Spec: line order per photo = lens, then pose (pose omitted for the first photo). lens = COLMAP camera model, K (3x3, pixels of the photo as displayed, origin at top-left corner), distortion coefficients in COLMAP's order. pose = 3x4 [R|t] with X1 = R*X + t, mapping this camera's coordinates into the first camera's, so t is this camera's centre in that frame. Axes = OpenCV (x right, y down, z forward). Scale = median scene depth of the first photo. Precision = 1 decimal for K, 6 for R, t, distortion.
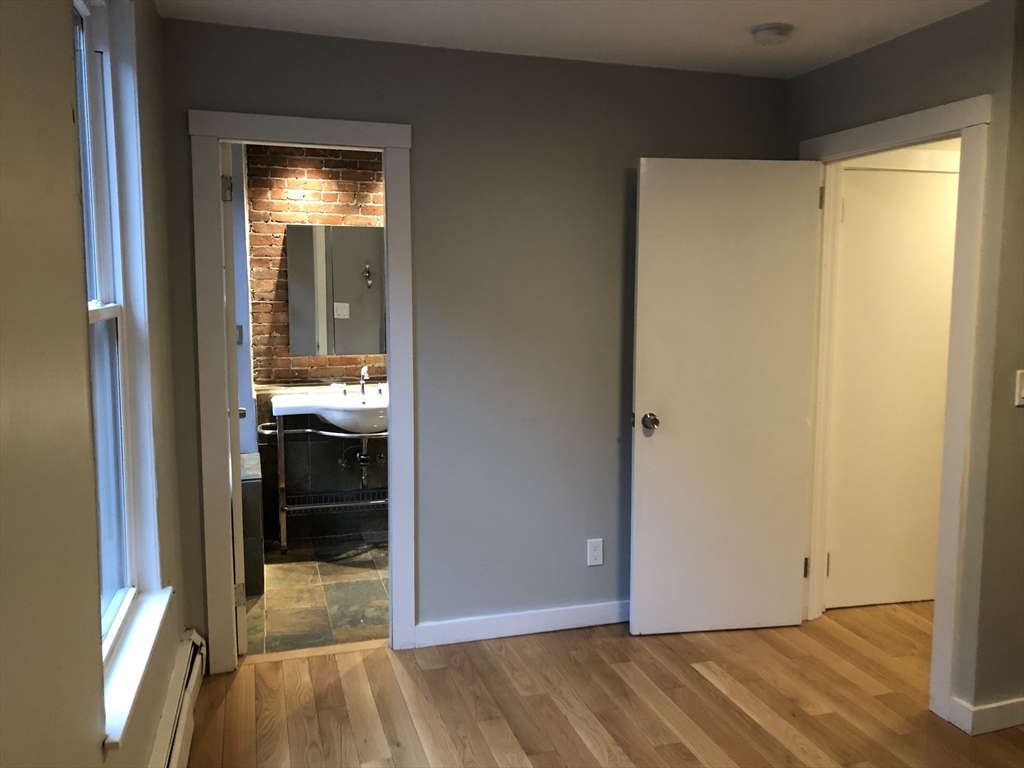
lens RADIAL K [[841.1, 0, 518.1], [0, 841.1, 380.4], [0, 0, 1]] dist [0.006169, 0.007553]
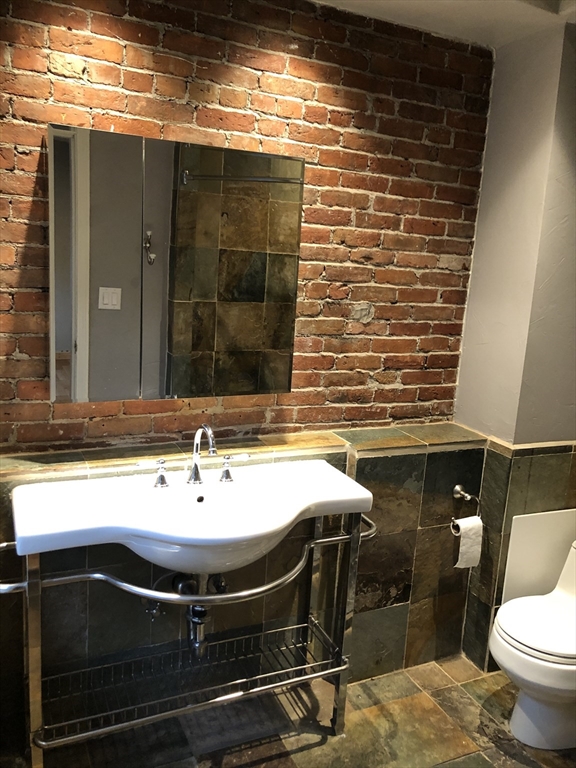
lens RADIAL K [[630.8, 0, 288.0], [0, 630.8, 384.0], [0, 0, 1]] dist [0.006169, 0.007553]
pose [[0.988435, 0.024463, 0.149656, -0.188484], [-0.034305, 0.997389, 0.063545, -0.067704], [-0.147711, -0.067944, 0.986694, 0.612589]]
